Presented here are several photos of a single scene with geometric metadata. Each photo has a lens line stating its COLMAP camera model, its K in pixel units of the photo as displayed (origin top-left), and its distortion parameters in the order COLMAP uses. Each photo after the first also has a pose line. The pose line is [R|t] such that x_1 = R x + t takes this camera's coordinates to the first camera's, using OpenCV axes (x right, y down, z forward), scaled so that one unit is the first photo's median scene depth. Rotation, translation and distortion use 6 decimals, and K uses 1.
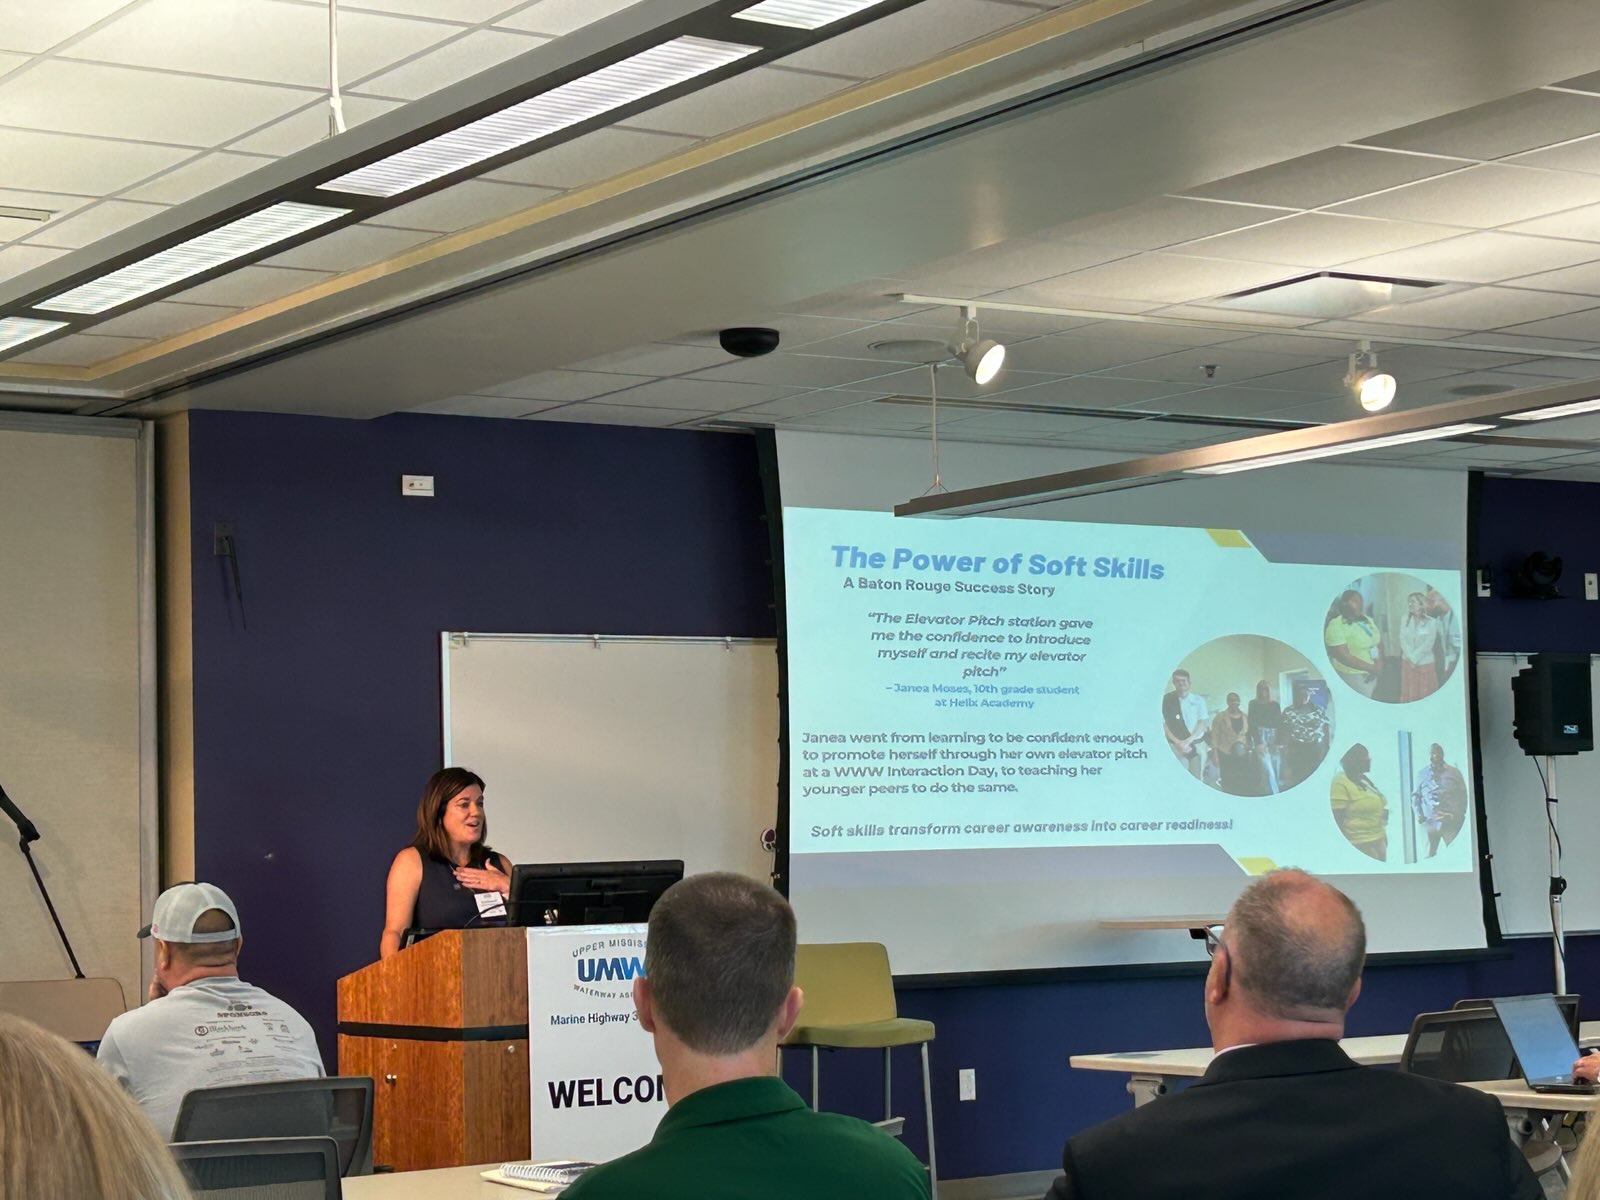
lens RADIAL K [[3279.4, 0, 807.2], [0, 3279.4, 601.5], [0, 0, 1]] dist [0.021193, 0.000000]
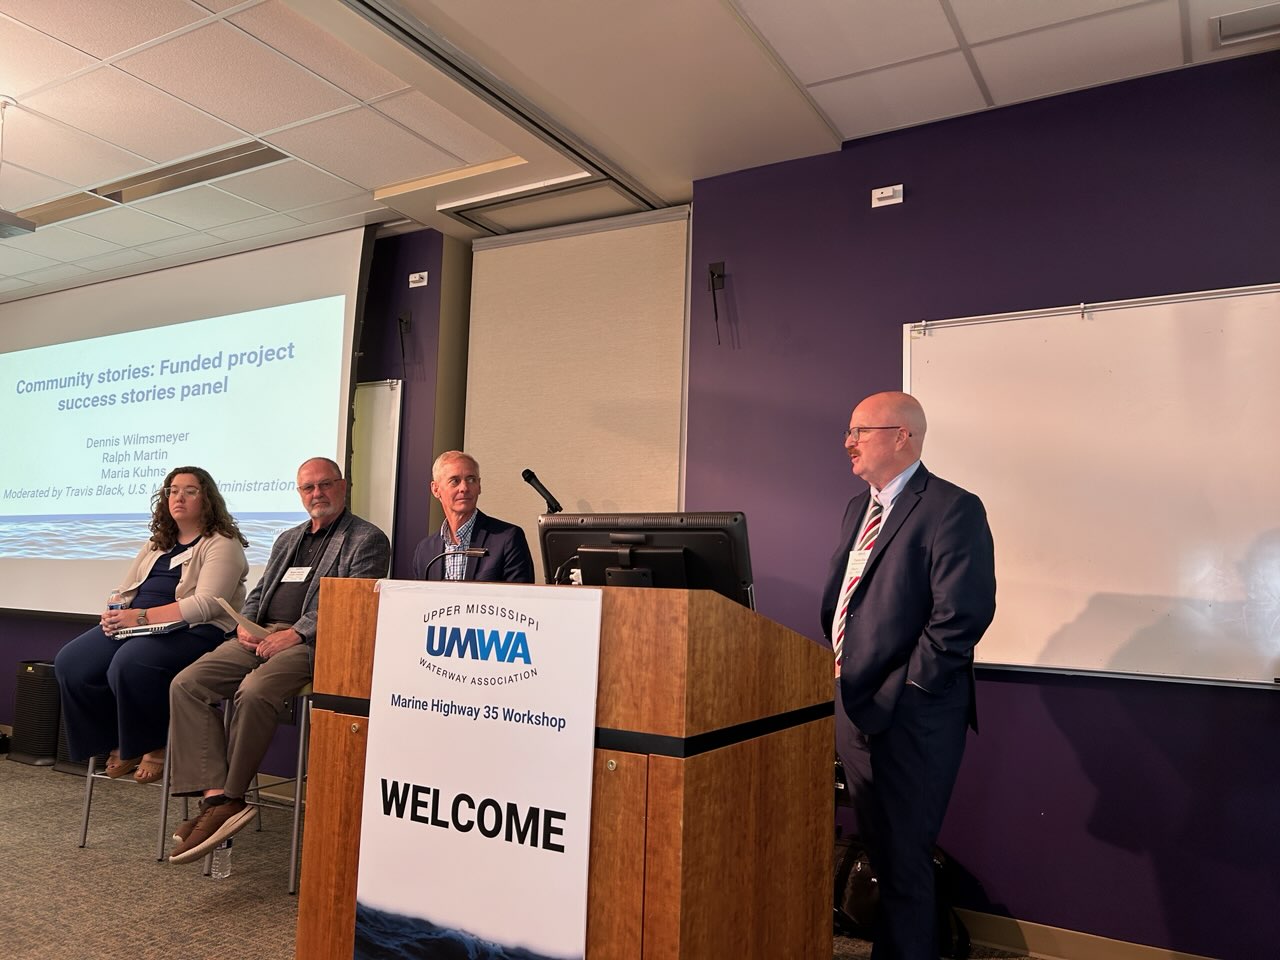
lens RADIAL K [[960.6, 0, 645.9], [0, 960.6, 485.9], [0, 0, 1]] dist [0.039919, -0.025435]
pose [[0.438618, -0.044635, -0.897565, 0.156959], [0.023622, 0.998993, -0.038135, 0.085827], [0.898363, -0.004476, 0.439230, 0.943108]]
